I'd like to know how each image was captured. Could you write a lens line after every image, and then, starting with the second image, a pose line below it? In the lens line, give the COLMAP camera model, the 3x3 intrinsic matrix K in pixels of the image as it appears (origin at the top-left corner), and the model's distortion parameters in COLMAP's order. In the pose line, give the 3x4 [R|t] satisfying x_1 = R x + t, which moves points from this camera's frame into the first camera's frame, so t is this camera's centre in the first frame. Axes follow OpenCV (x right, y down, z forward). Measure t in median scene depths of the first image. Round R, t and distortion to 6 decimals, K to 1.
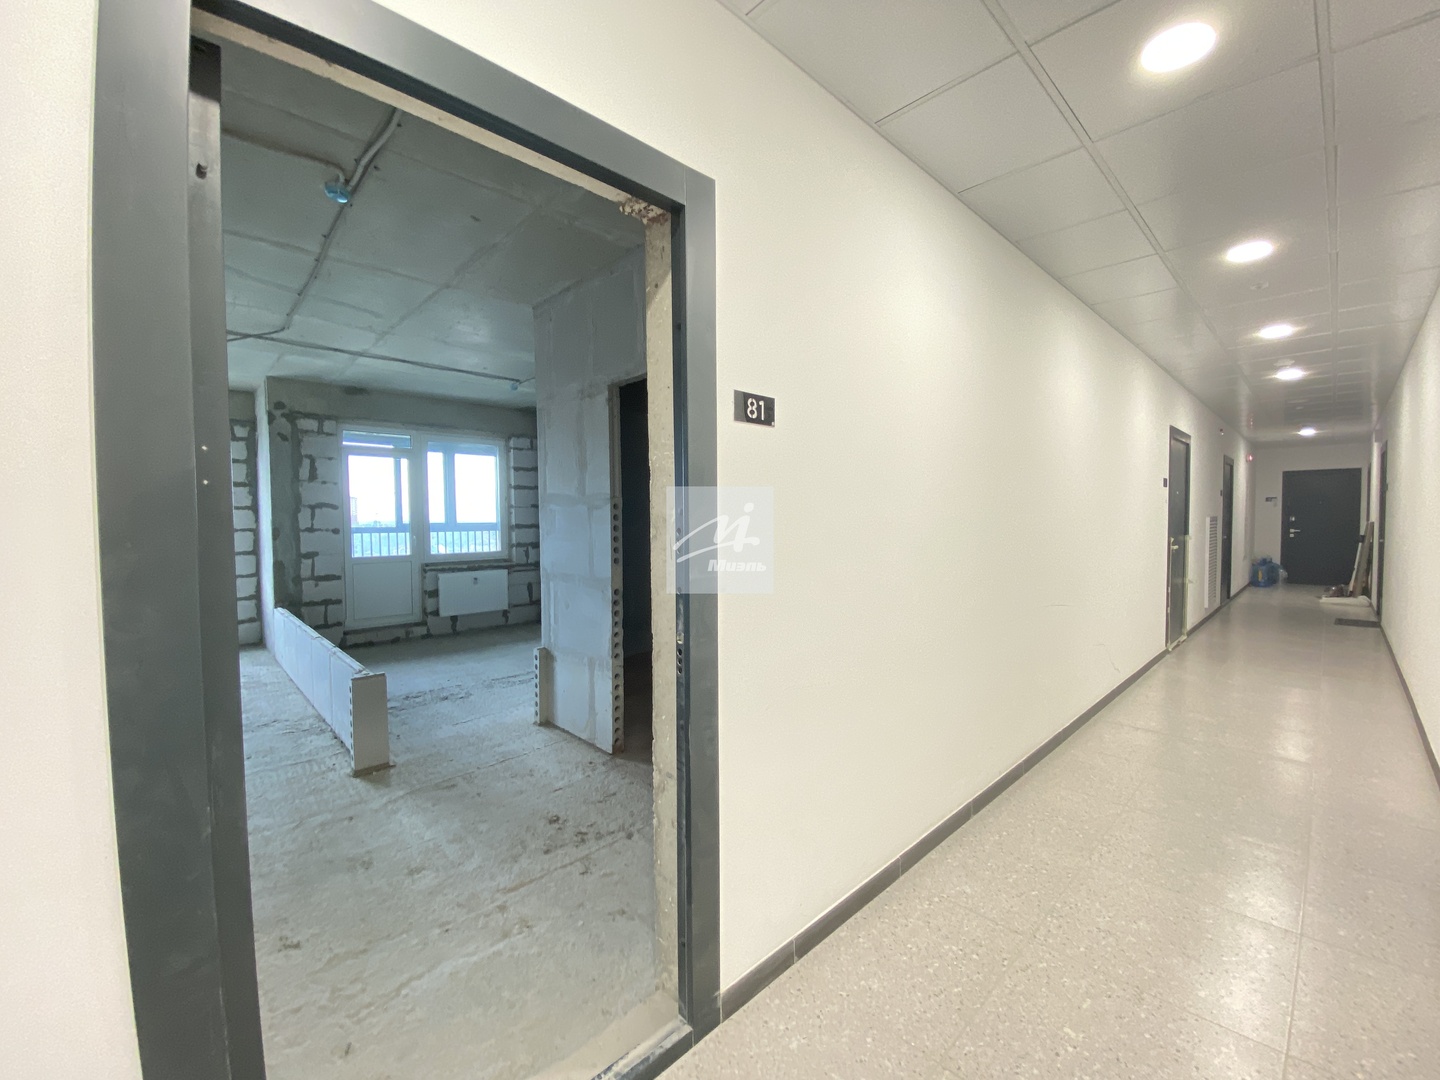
lens RADIAL K [[592.2, 0, 718.8], [0, 592.2, 542.5], [0, 0, 1]] dist [0.001029, 0.000000]
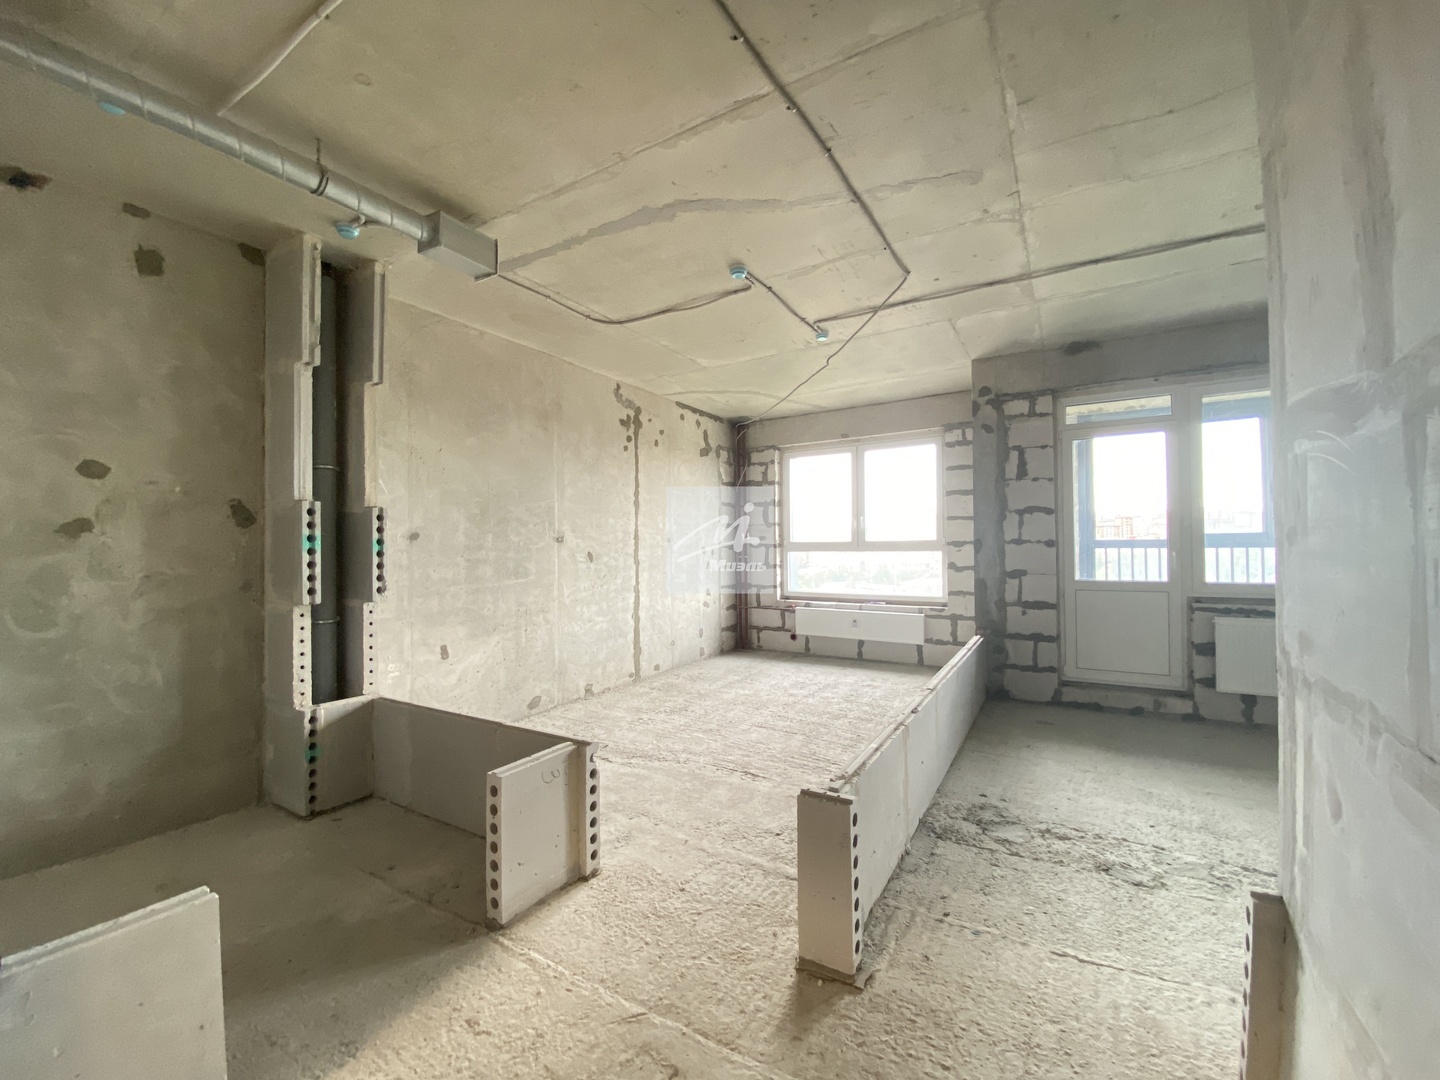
lens RADIAL K [[592.2, 0, 721.2], [0, 592.2, 537.0], [0, 0, 1]] dist [0.001029, 0.000000]
pose [[0.262408, -0.002711, -0.964953, -0.038072], [-0.022472, 0.999708, -0.008919, -0.011369], [0.964695, 0.024025, 0.262271, 0.413276]]
